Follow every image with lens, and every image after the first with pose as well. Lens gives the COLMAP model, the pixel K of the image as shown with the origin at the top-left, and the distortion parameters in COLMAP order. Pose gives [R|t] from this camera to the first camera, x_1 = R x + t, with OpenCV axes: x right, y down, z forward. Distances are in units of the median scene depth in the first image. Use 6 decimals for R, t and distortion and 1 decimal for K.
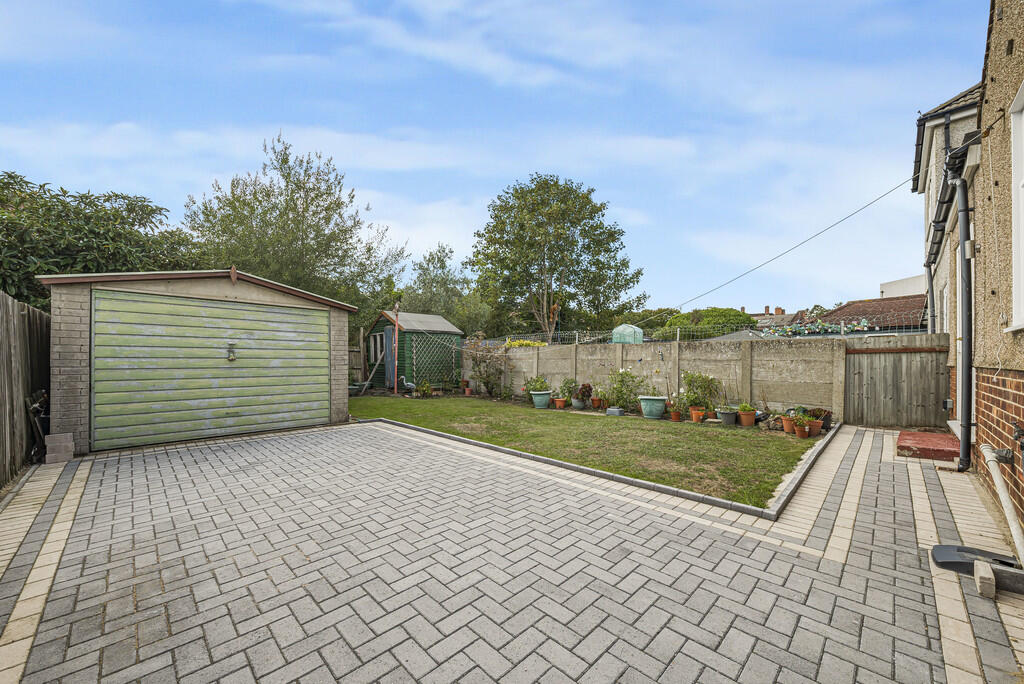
lens RADIAL K [[379.7, 0, 513.8], [0, 379.7, 355.4], [0, 0, 1]] dist [-0.000552, 0.000035]
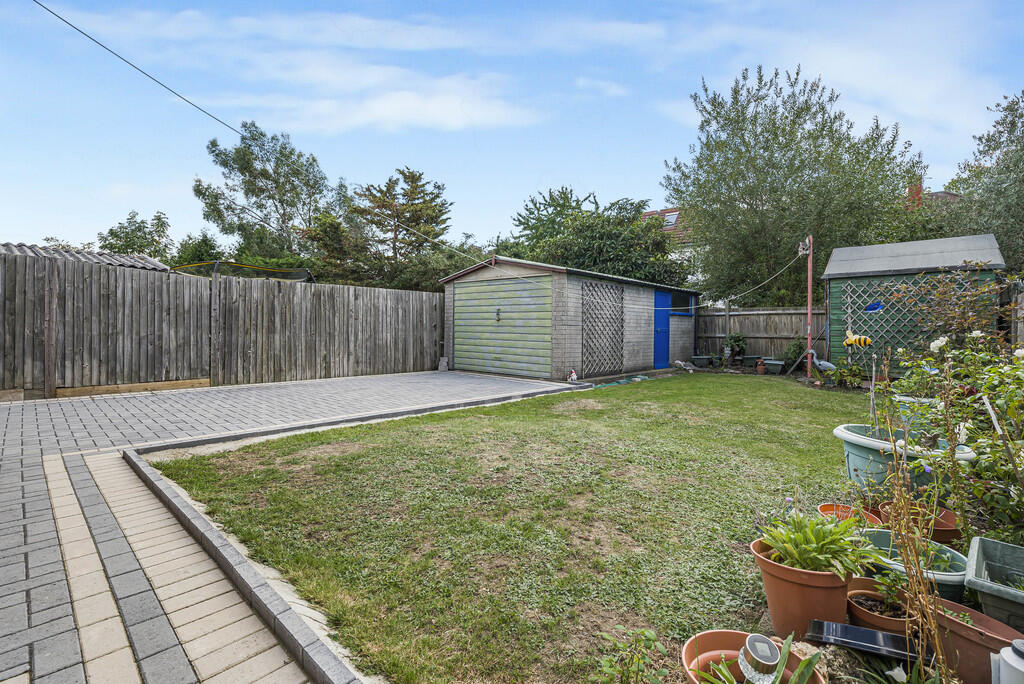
lens RADIAL K [[462.3, 0, 512.2], [0, 462.3, 327.3], [0, 0, 1]] dist [0.001016, 0.000220]
pose [[0.028415, -0.004484, -0.999586, 0.854052], [-0.002625, 0.999986, -0.004560, 0.039232], [0.999593, 0.002753, 0.028403, 0.872816]]
